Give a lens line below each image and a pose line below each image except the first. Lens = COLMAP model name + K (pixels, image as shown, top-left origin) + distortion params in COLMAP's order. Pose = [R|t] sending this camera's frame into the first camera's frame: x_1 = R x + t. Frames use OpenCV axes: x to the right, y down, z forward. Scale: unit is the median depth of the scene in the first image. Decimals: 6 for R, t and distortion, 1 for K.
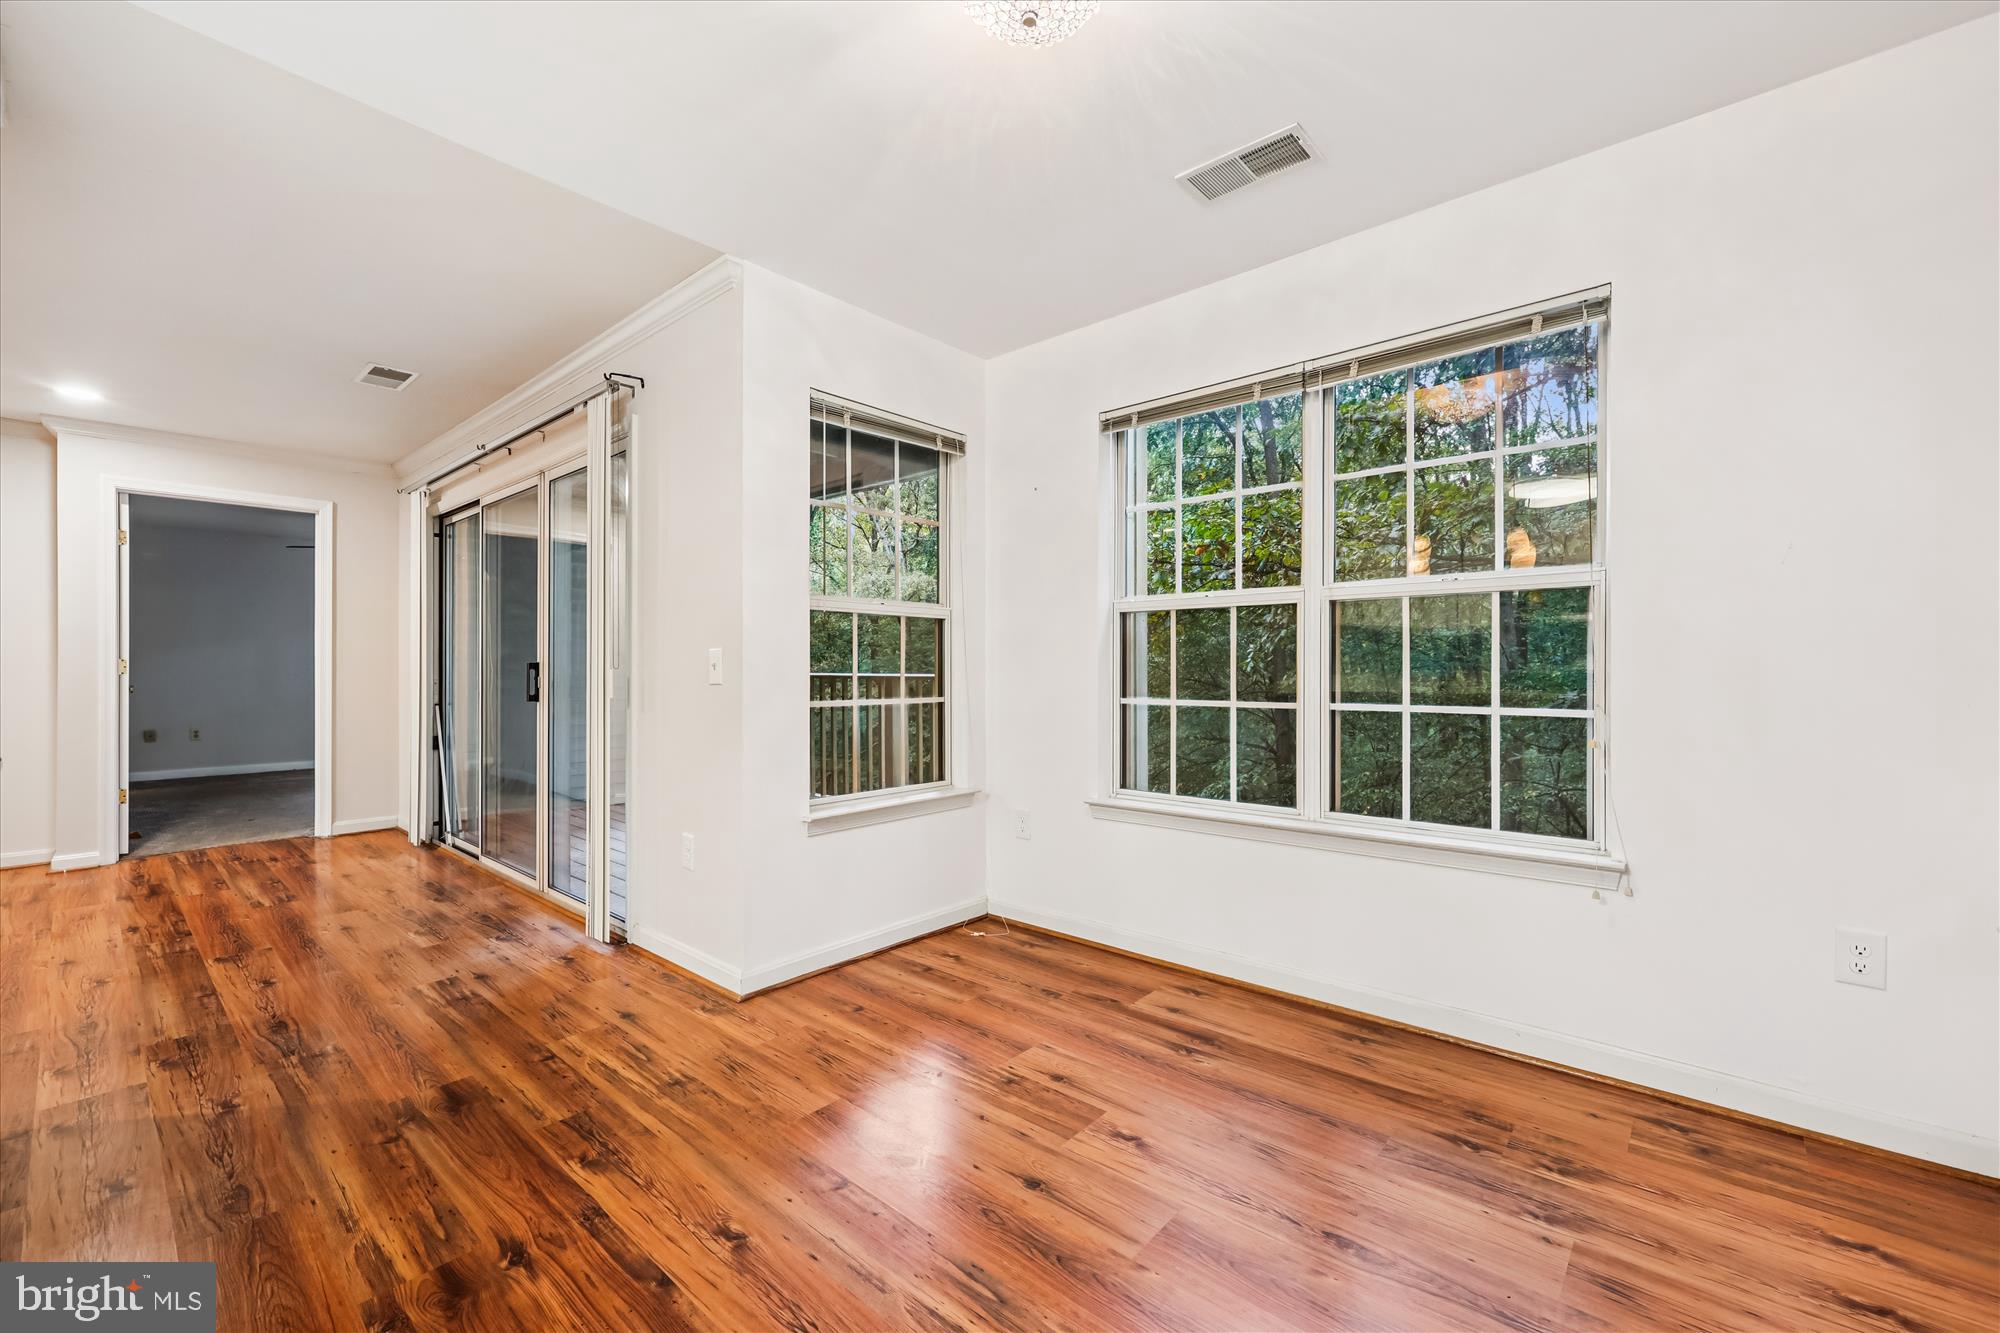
lens RADIAL K [[816.2, 0, 1012.8], [0, 816.2, 663.1], [0, 0, 1]] dist [-0.001518, -0.000134]
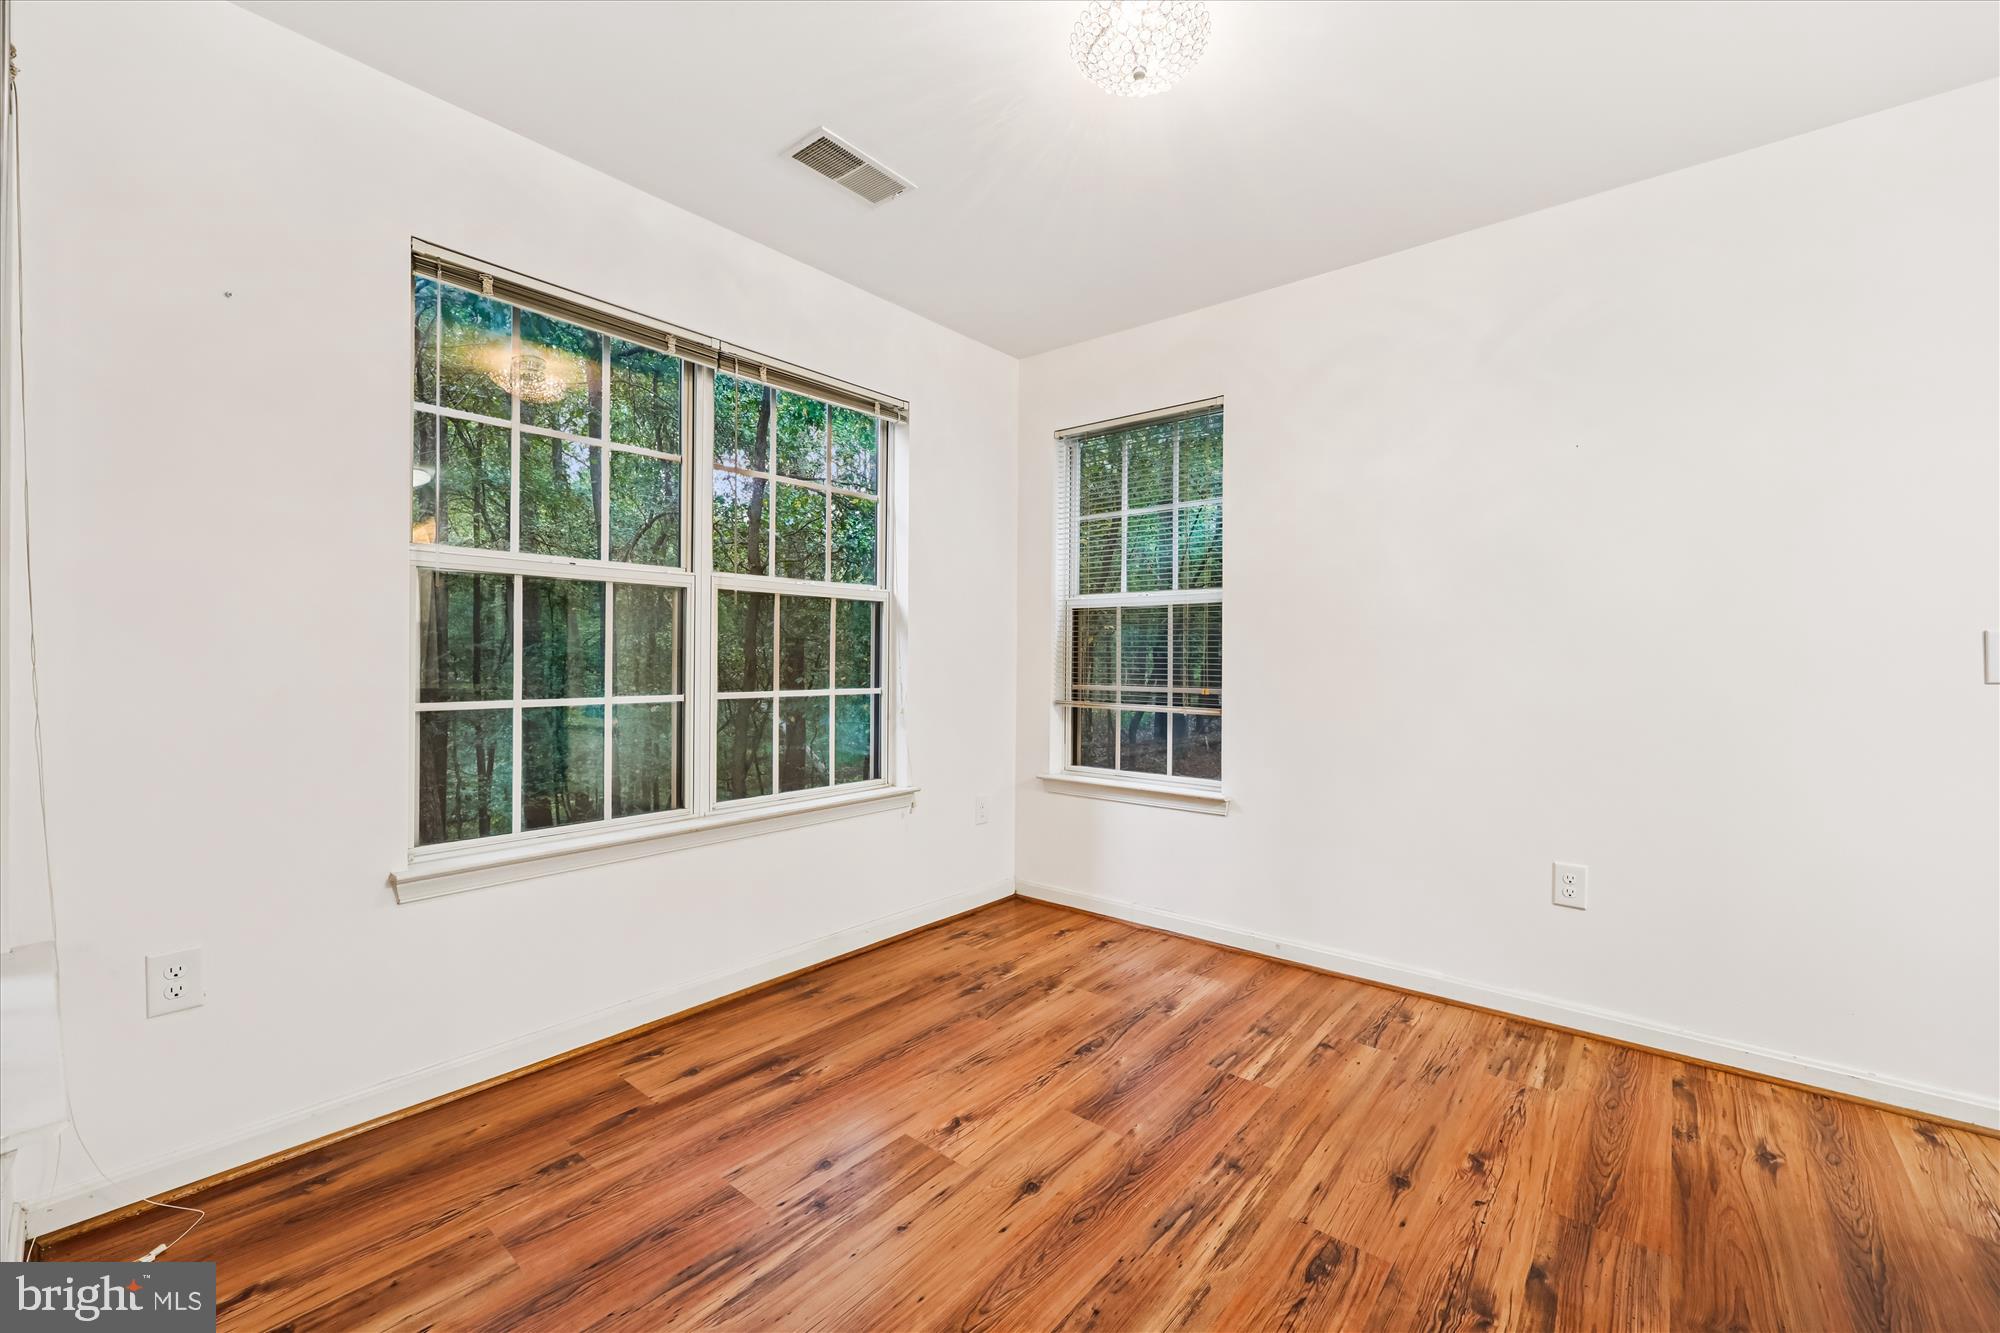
lens RADIAL K [[816.2, 0, 1012.8], [0, 816.2, 663.1], [0, 0, 1]] dist [-0.001518, -0.000134]
pose [[-0.031370, 0.000607, 0.999508, -0.707687], [-0.008037, 0.999967, -0.000860, 0.017082], [-0.999476, -0.008060, -0.031364, 0.800143]]
